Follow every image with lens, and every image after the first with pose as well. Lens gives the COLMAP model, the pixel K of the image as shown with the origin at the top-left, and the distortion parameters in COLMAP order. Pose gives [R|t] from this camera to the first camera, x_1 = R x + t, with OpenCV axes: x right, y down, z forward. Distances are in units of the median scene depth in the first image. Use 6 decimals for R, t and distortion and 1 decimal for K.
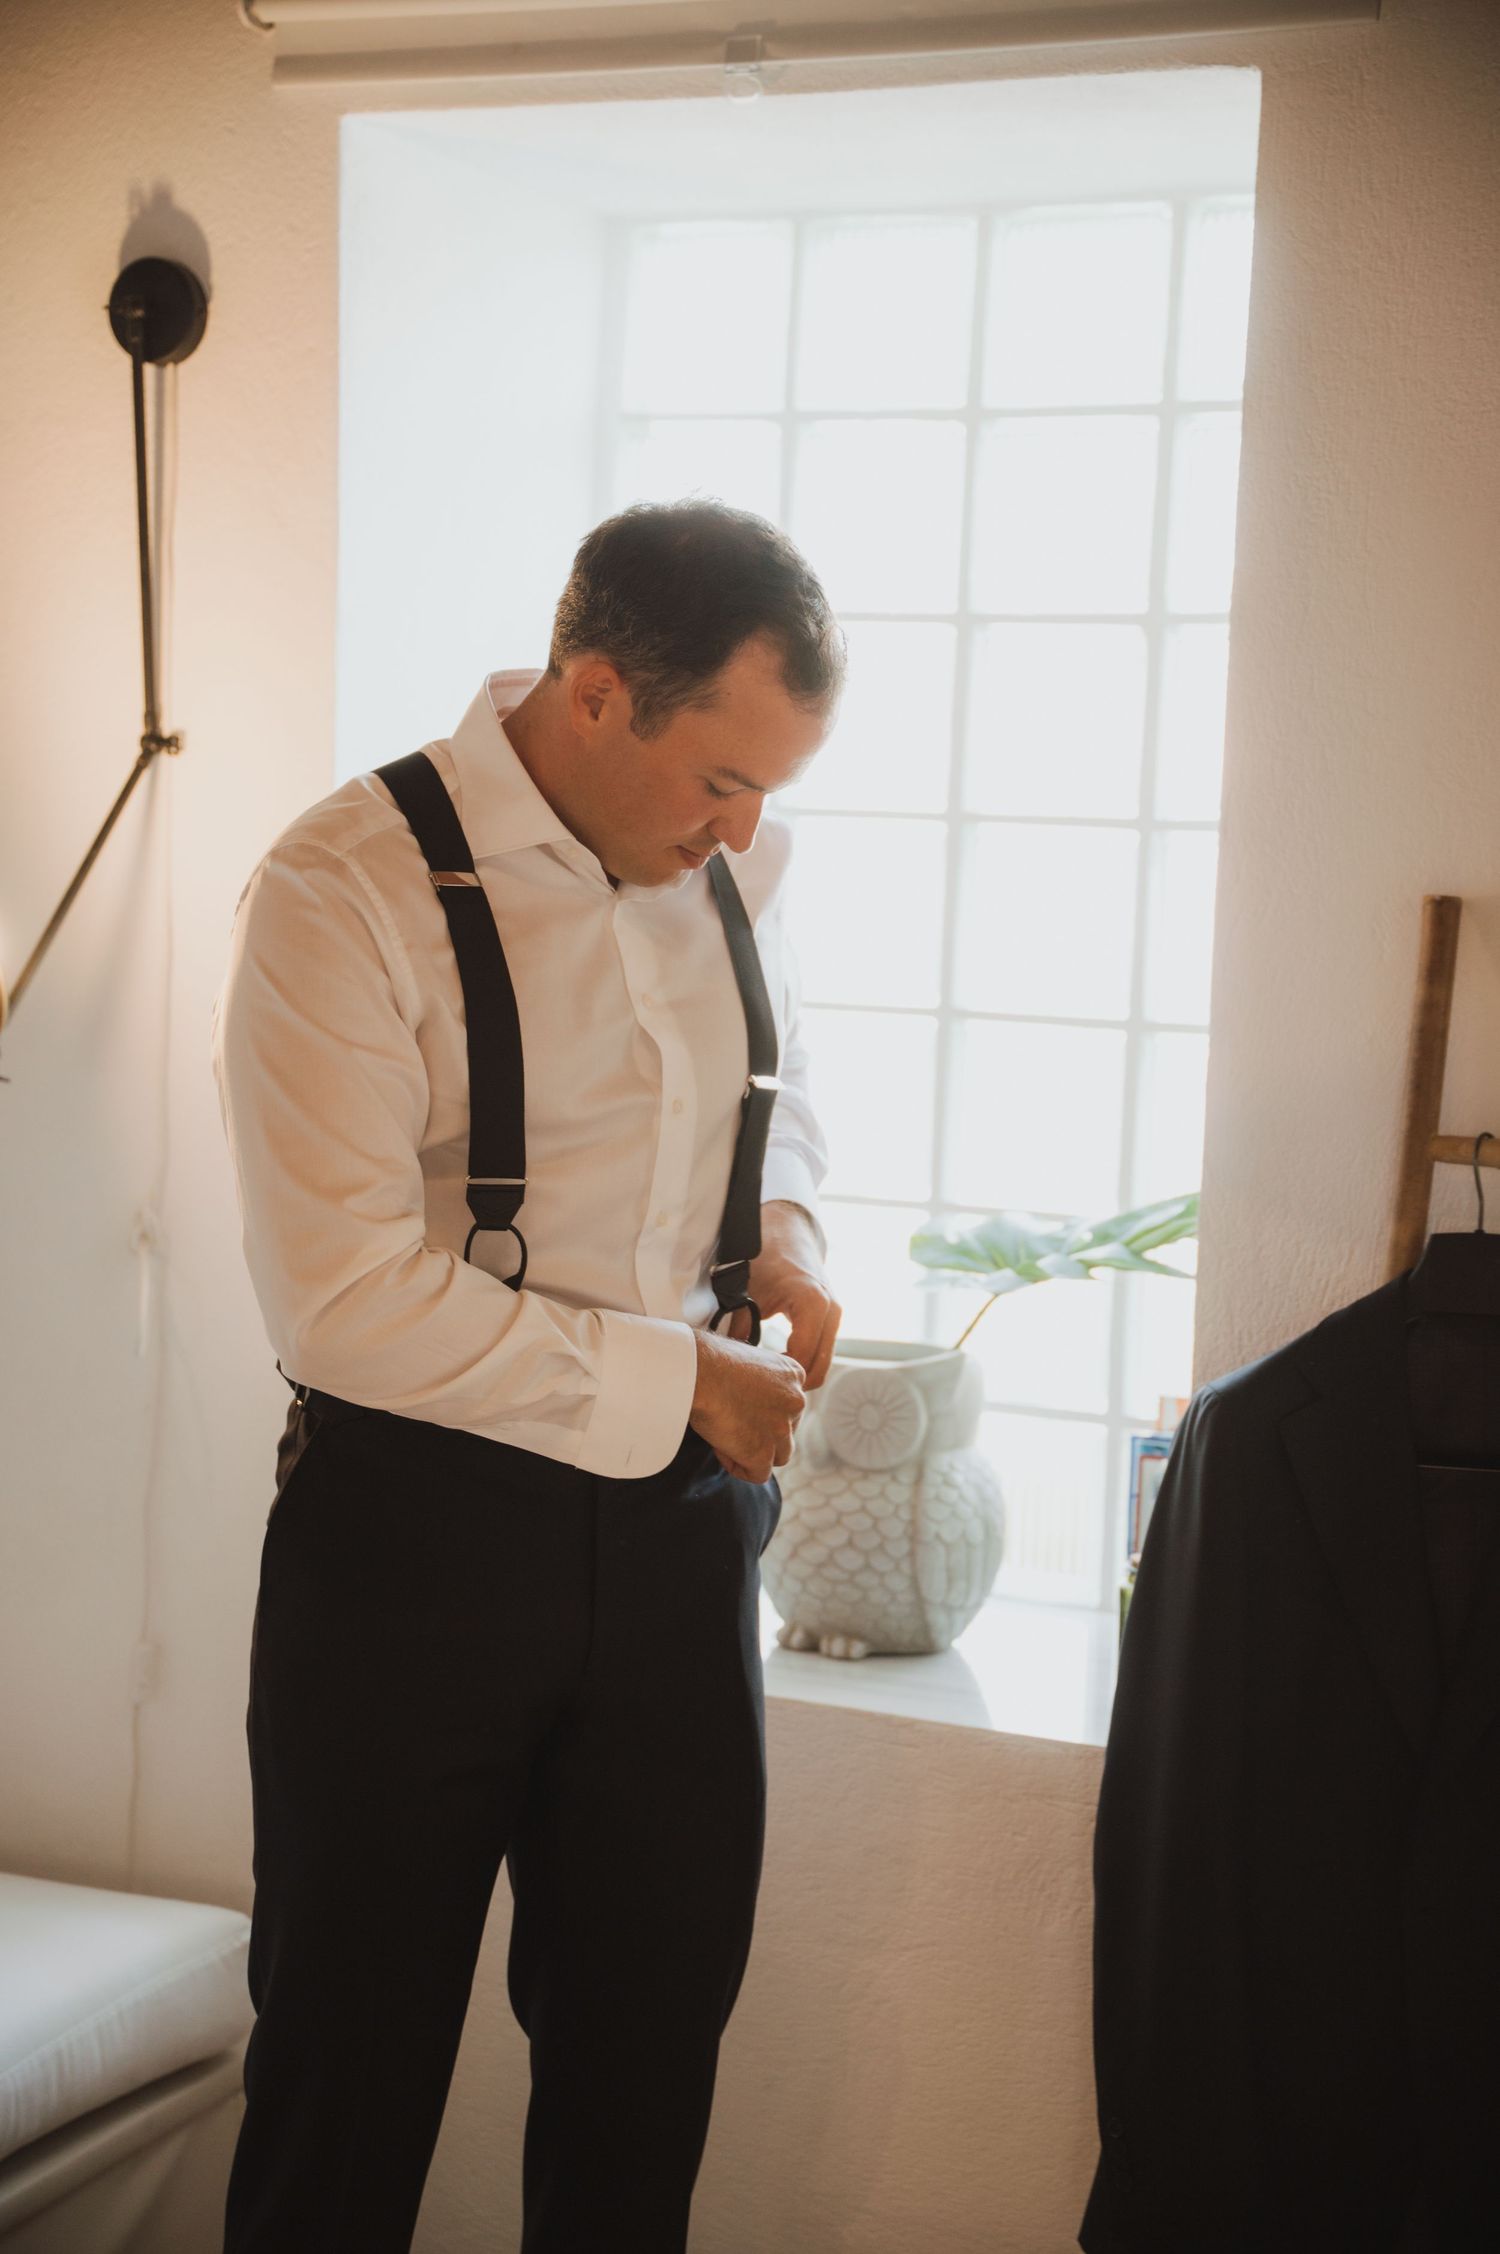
lens RADIAL K [[3523.6, 0, 750.0], [0, 3523.6, 1127.0], [0, 0, 1]] dist [0.289738, 0.015694]
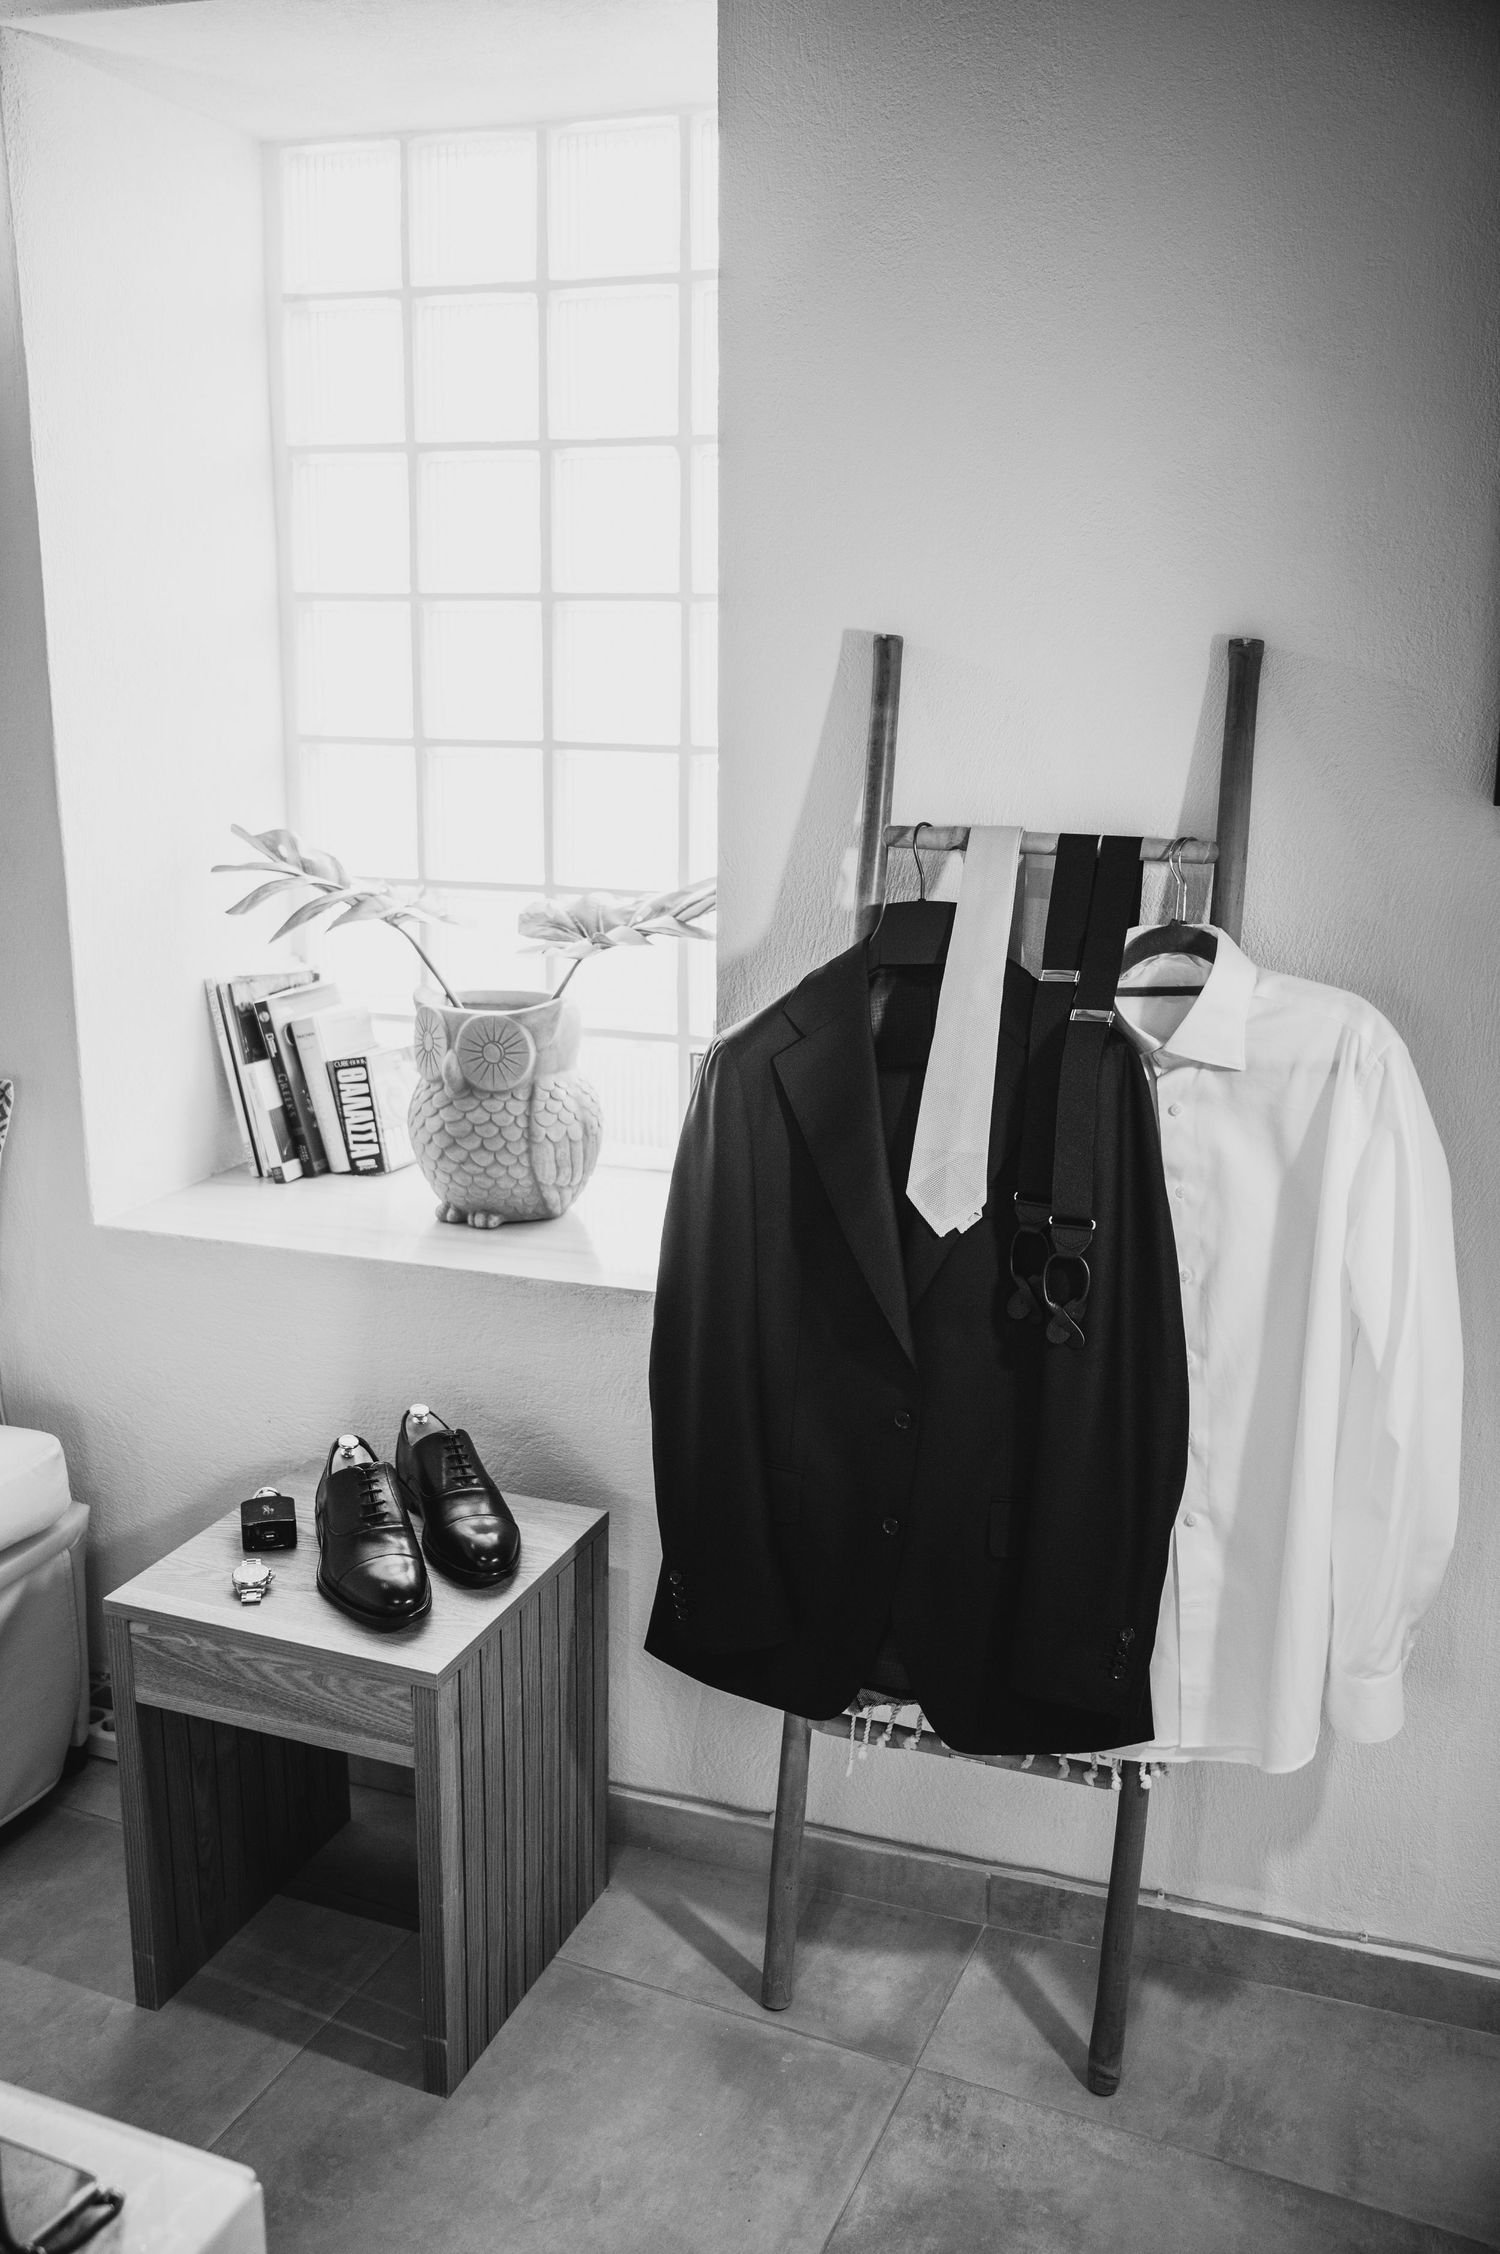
lens RADIAL K [[1991.0, 0, 750.0], [0, 1991.0, 1127.0], [0, 0, 1]] dist [0.006735, 0.000368]
pose [[0.994474, -0.054891, 0.089489, 0.062024], [0.040490, 0.987012, 0.155458, -0.003748], [-0.096860, -0.150975, 0.983781, 0.242148]]
